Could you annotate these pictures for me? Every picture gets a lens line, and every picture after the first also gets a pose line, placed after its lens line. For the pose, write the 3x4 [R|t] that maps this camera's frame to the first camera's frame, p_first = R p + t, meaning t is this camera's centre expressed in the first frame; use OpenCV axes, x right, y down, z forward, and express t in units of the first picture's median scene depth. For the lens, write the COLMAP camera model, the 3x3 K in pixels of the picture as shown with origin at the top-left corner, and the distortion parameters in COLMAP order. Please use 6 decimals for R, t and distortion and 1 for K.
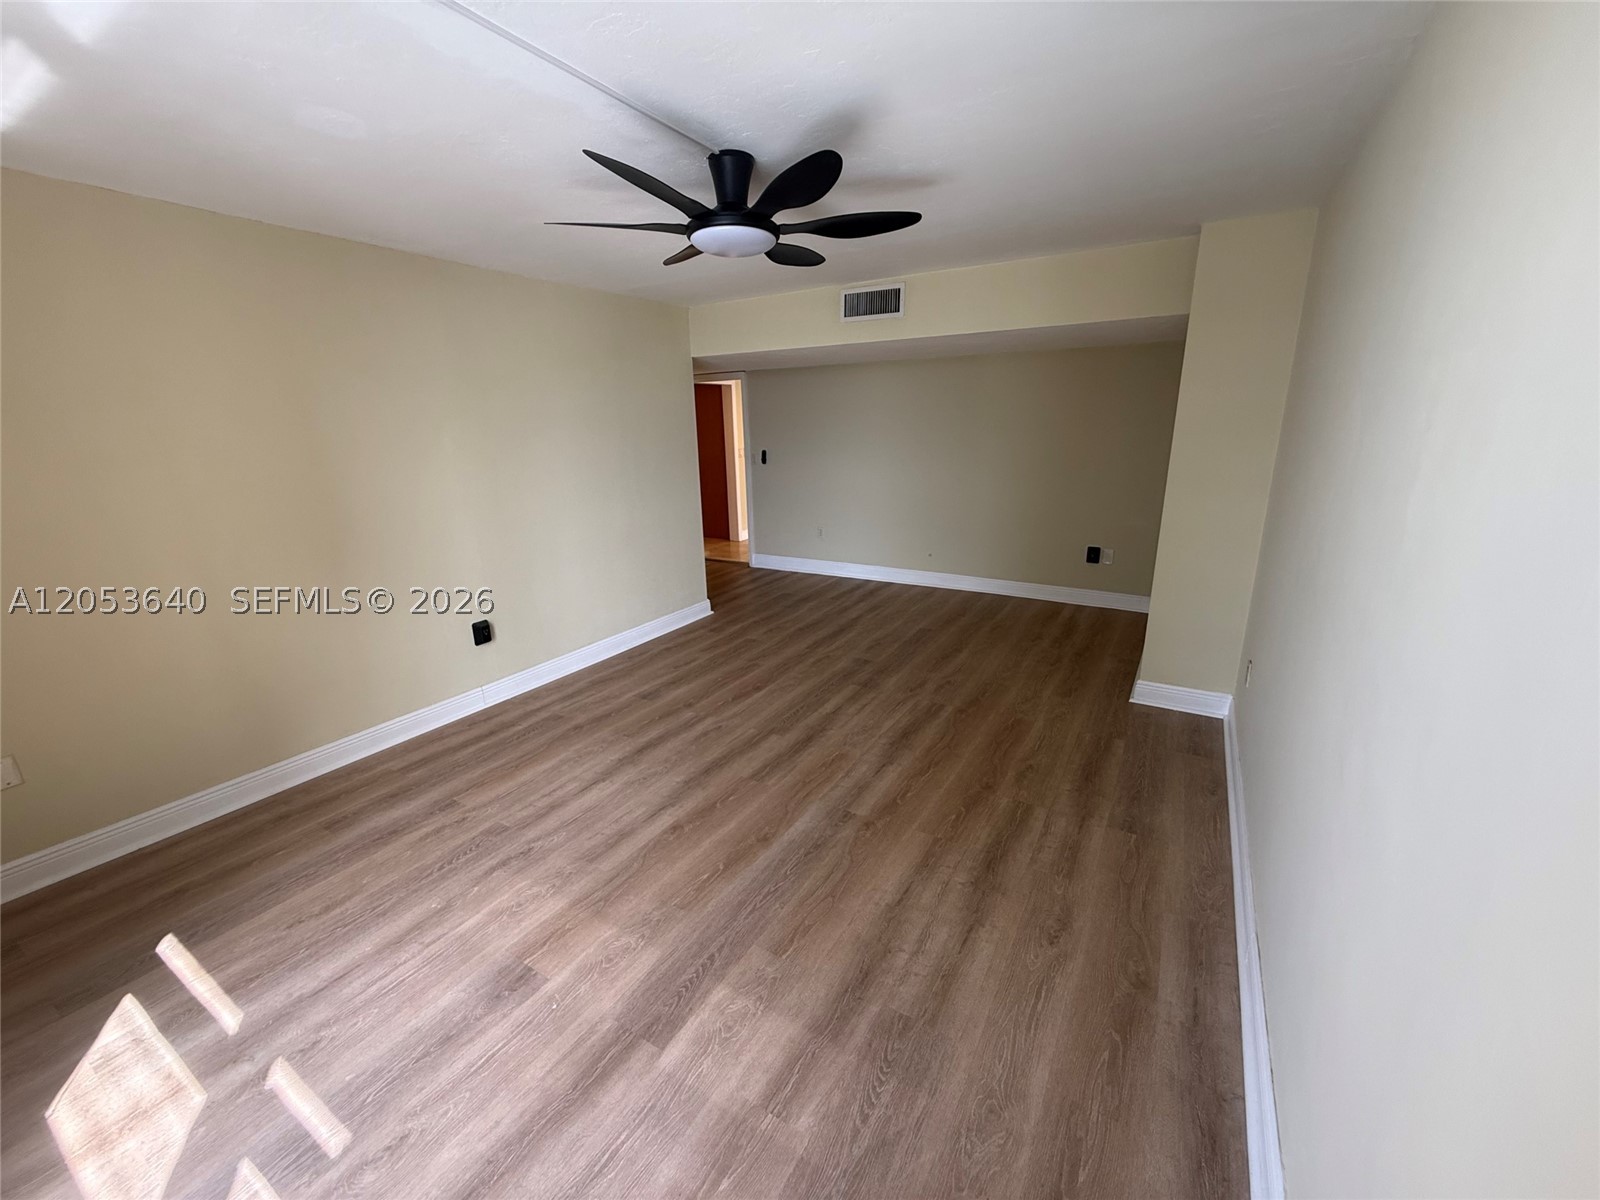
lens RADIAL K [[641.9, 0, 783.6], [0, 641.9, 599.6], [0, 0, 1]] dist [0.000800, 0.000064]
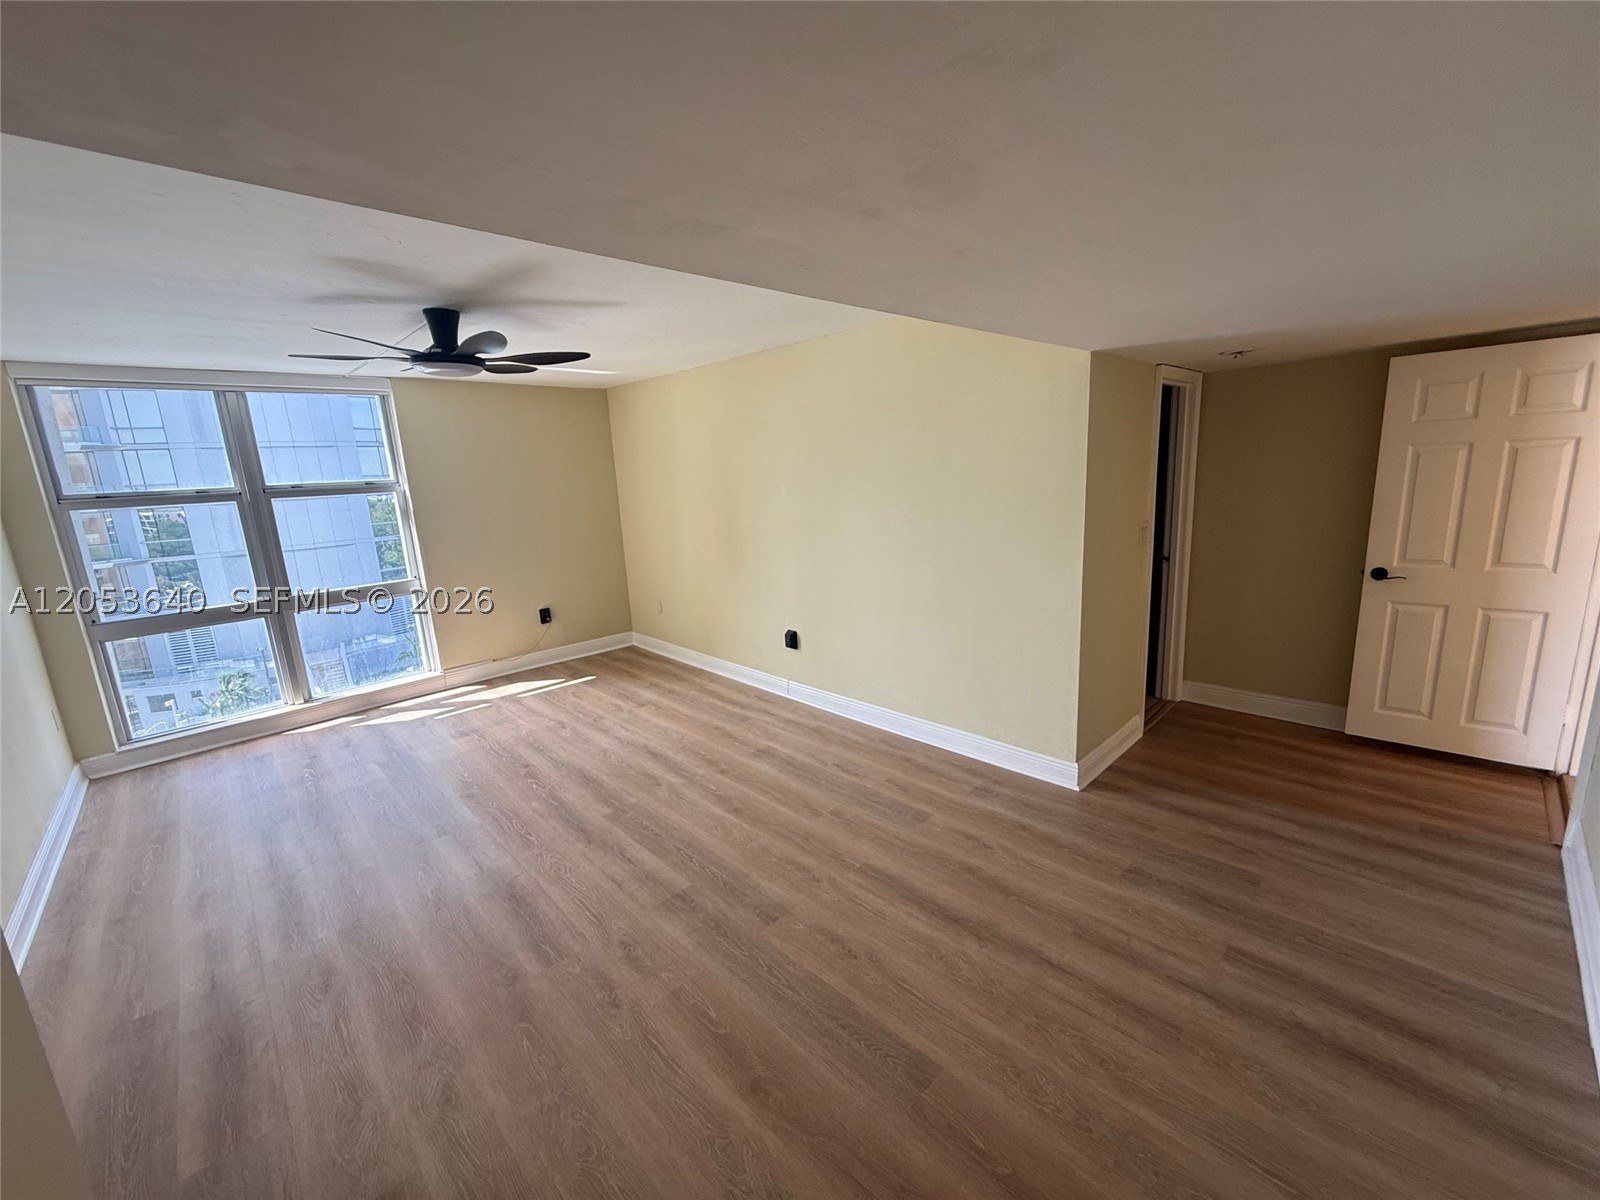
lens RADIAL K [[641.9, 0, 783.6], [0, 641.9, 599.6], [0, 0, 1]] dist [0.000800, 0.000064]
pose [[-0.256569, 0.226295, -0.939661, 0.724073], [-0.204244, 0.937556, 0.281556, -0.390832], [0.944699, 0.264158, -0.194328, 1.321568]]
